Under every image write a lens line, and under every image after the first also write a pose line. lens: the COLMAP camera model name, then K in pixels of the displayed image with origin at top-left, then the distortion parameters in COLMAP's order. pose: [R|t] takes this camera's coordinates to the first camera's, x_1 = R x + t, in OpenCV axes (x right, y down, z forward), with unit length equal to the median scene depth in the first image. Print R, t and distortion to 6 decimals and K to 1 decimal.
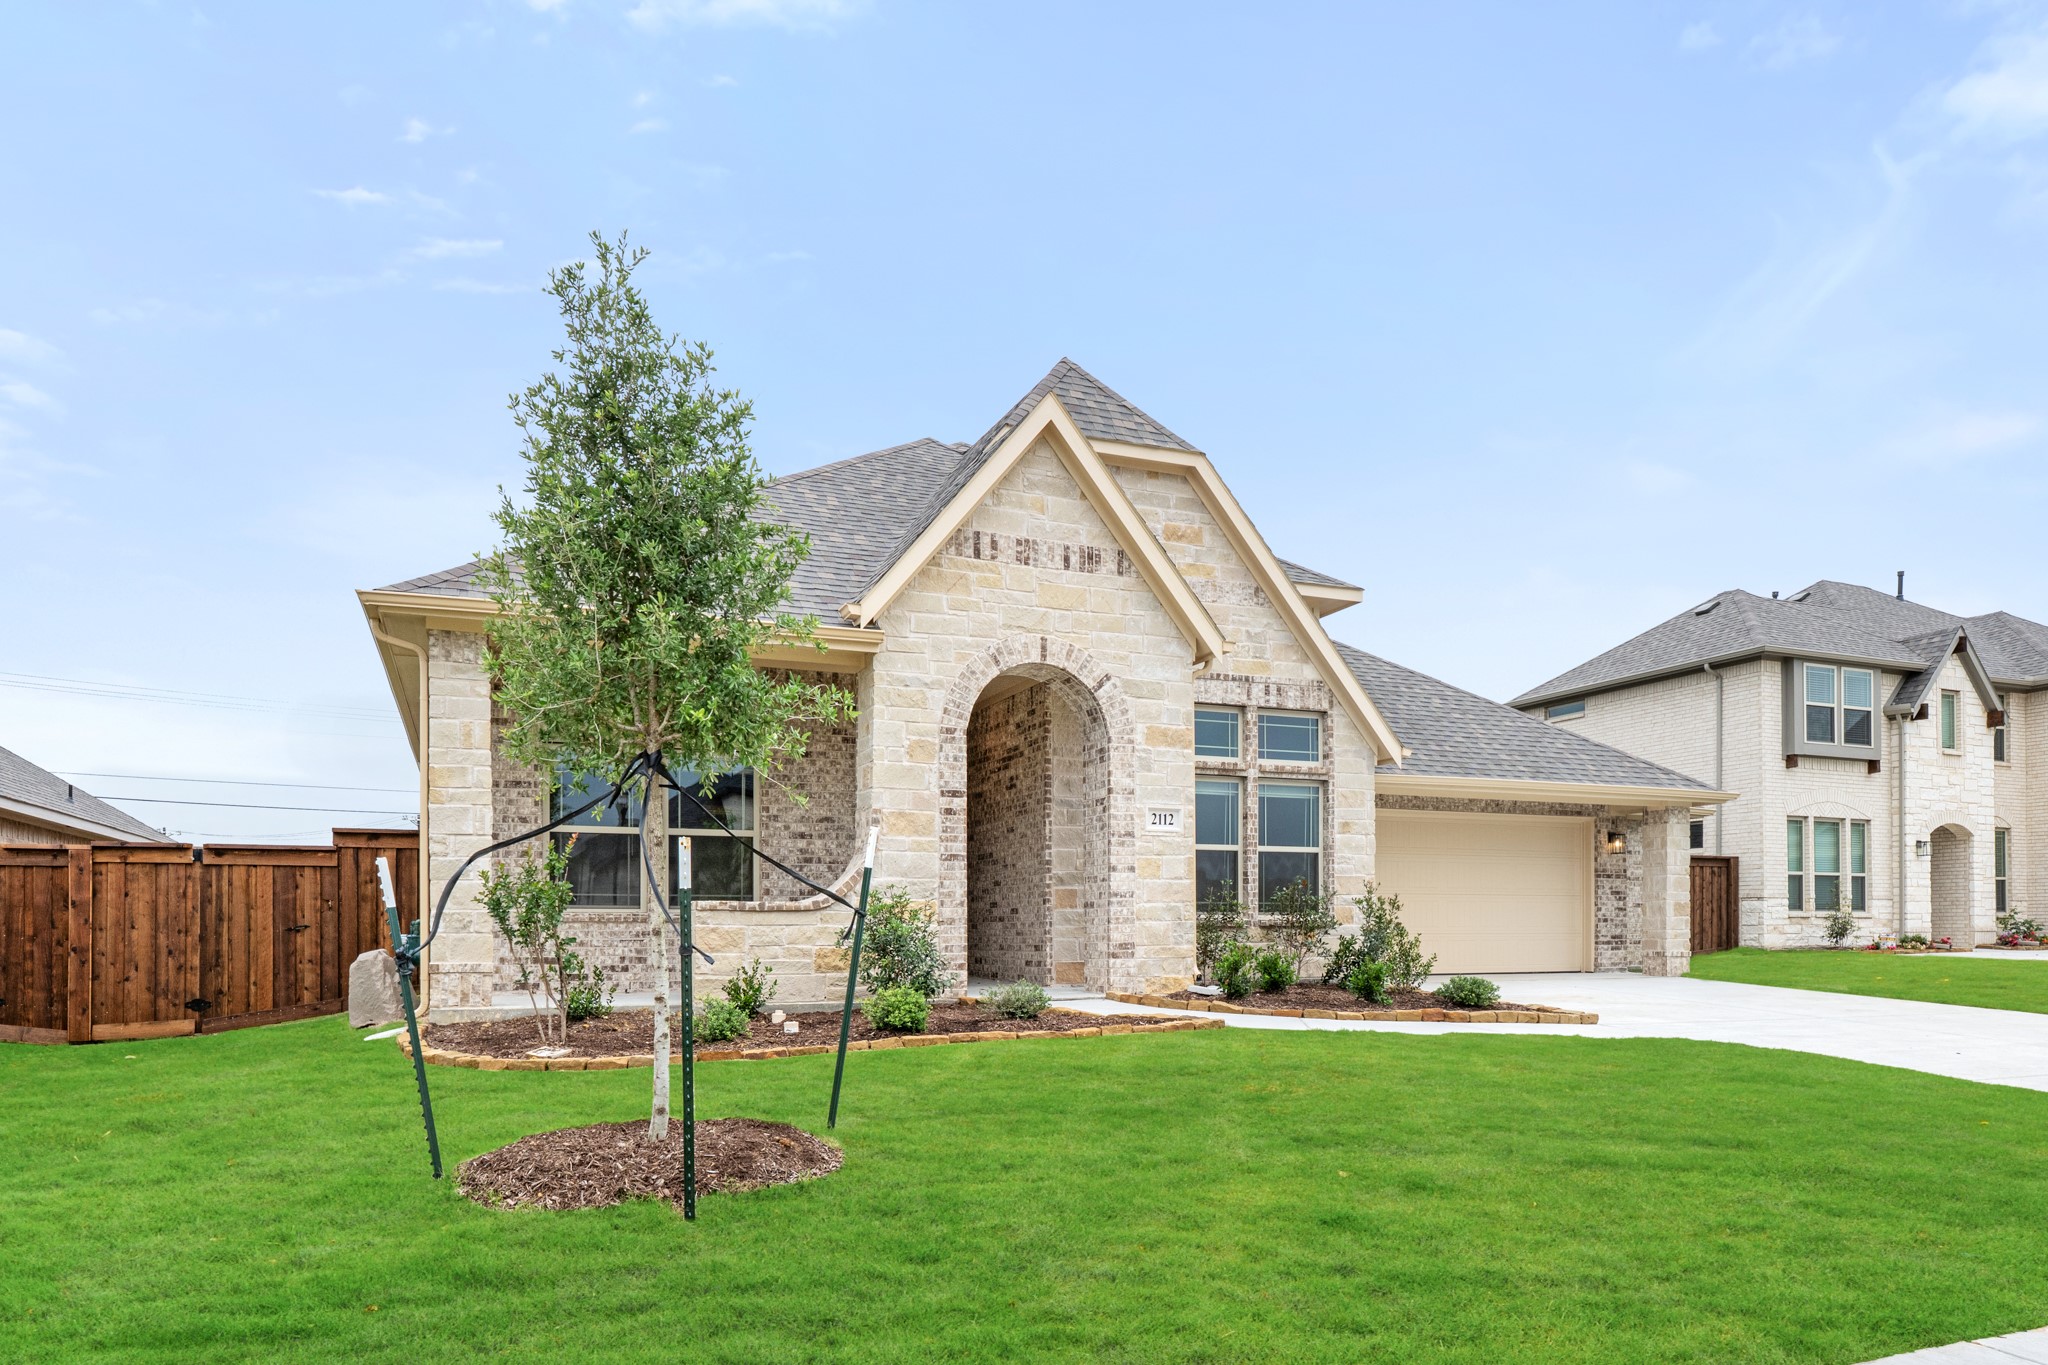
lens RADIAL K [[1012.5, 0, 1024.1], [0, 1012.5, 709.4], [0, 0, 1]] dist [0.000580, 0.000134]
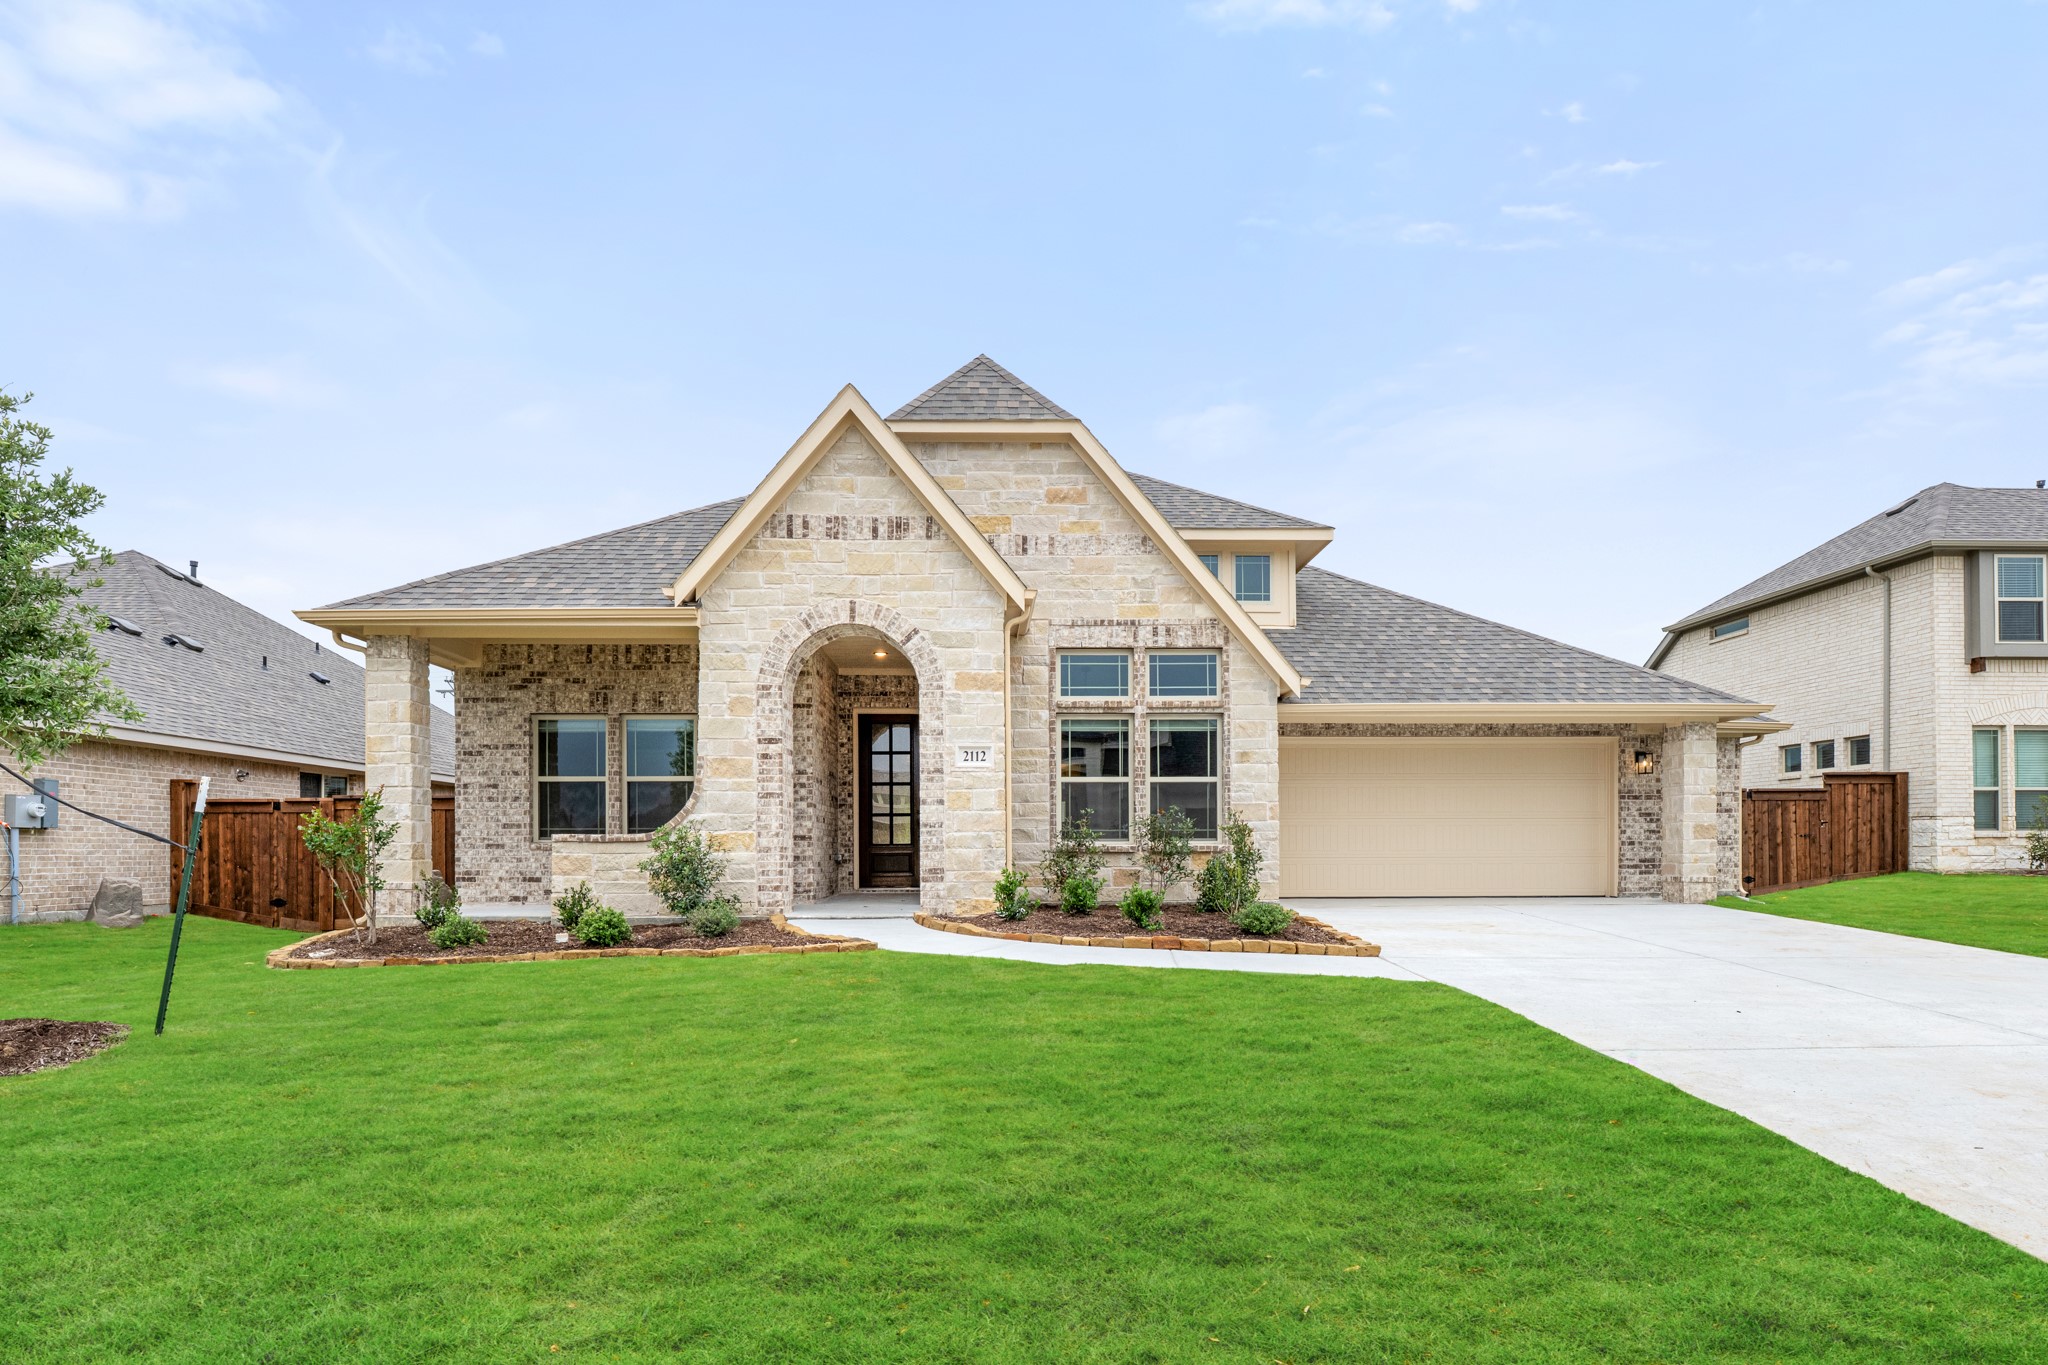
lens RADIAL K [[819.2, 0, 1078.0], [0, 819.2, 682.2], [0, 0, 1]] dist [-0.000900, 0.000206]
pose [[0.956229, -0.059768, -0.286451, 0.412061], [0.063557, 0.997970, 0.003938, 0.025948], [0.285634, -0.021972, 0.958087, 0.147834]]
